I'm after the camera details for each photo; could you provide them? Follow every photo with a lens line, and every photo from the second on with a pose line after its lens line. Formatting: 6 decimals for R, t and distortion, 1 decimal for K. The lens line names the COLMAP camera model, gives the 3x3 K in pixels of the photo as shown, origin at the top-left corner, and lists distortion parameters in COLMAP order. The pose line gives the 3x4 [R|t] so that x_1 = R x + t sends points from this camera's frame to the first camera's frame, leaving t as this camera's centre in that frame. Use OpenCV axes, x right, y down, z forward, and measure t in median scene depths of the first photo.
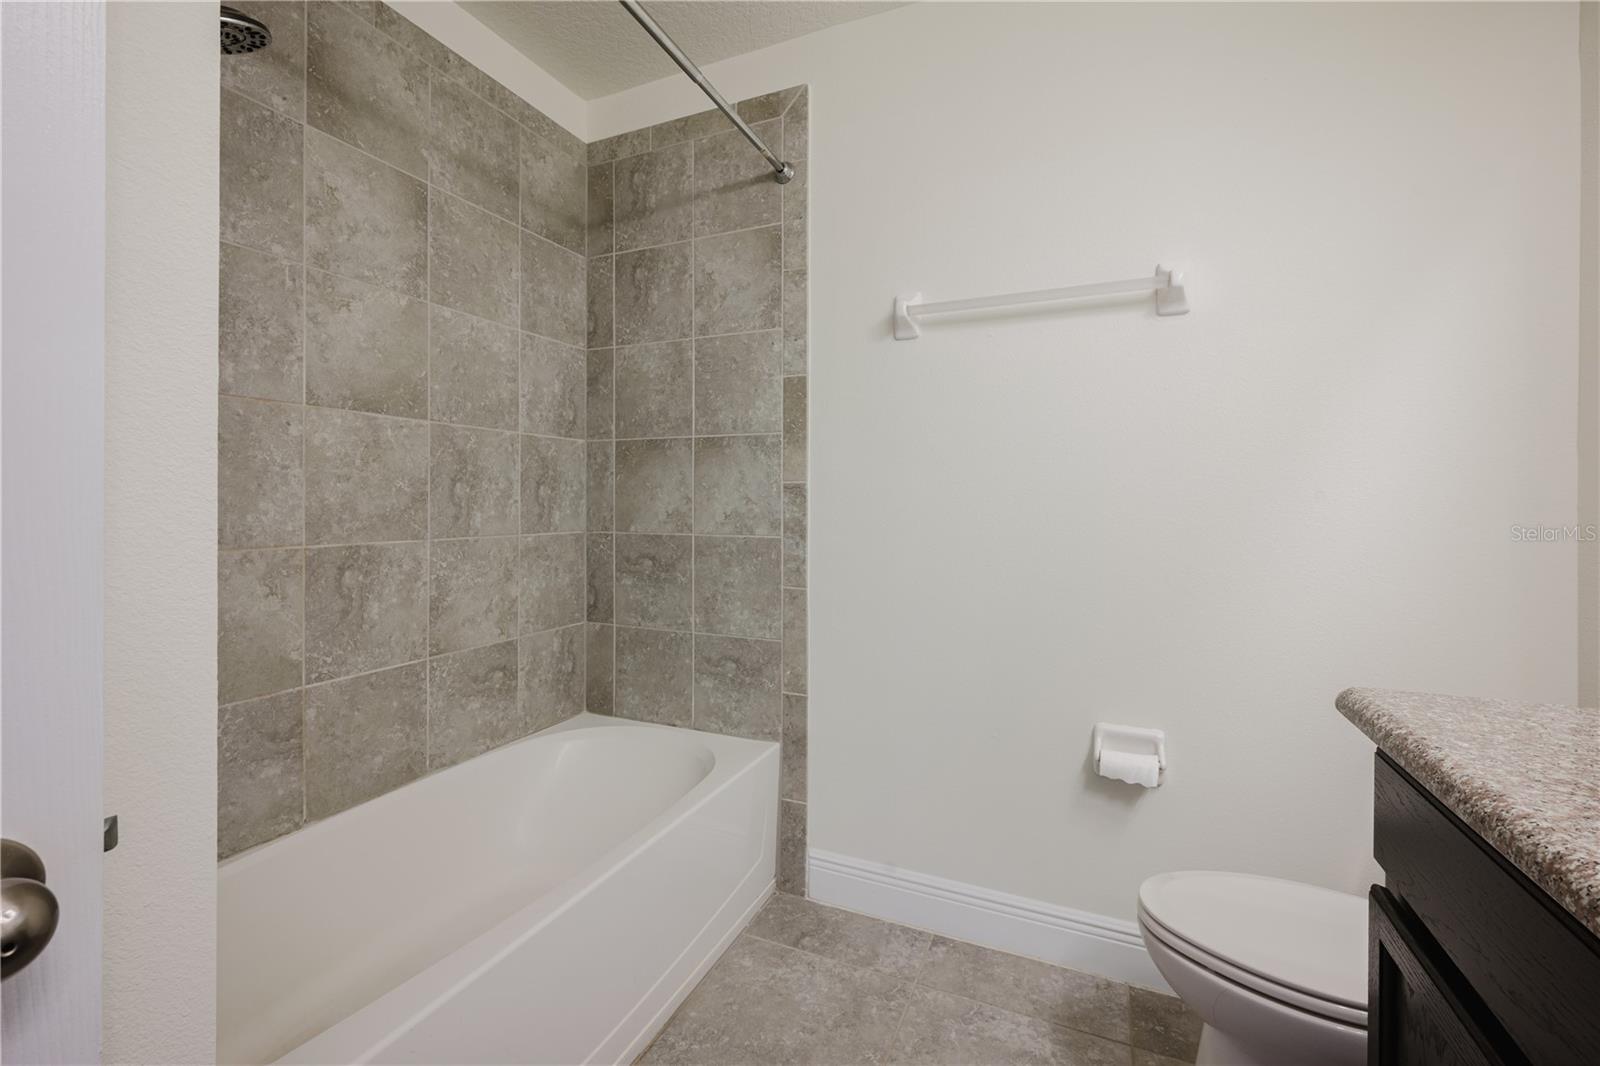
lens RADIAL K [[678.1, 0, 797.5], [0, 678.1, 505.5], [0, 0, 1]] dist [-0.000585, -0.000145]
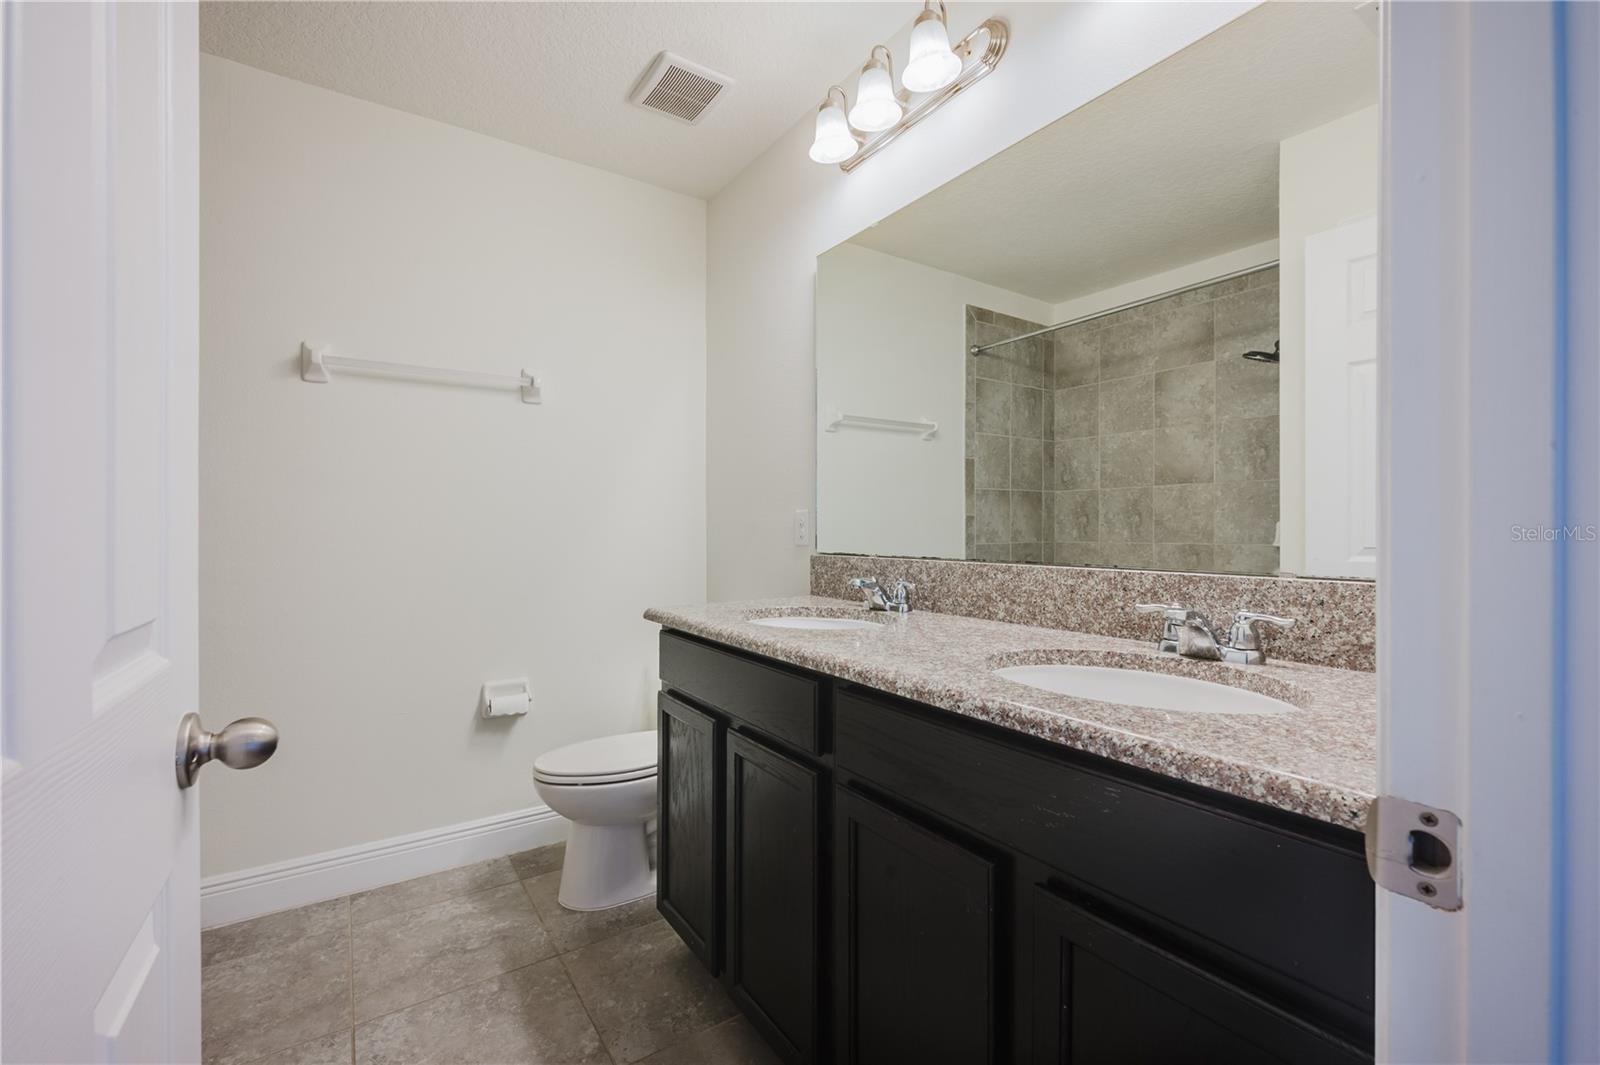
lens RADIAL K [[691.0, 0, 795.5], [0, 691.0, 523.2], [0, 0, 1]] dist [-0.000953, -0.000241]
pose [[0.527186, 0.000514, 0.849750, -0.456289], [0.006754, 0.999966, -0.004795, 0.000416], [-0.849723, 0.008267, 0.527164, -0.325151]]
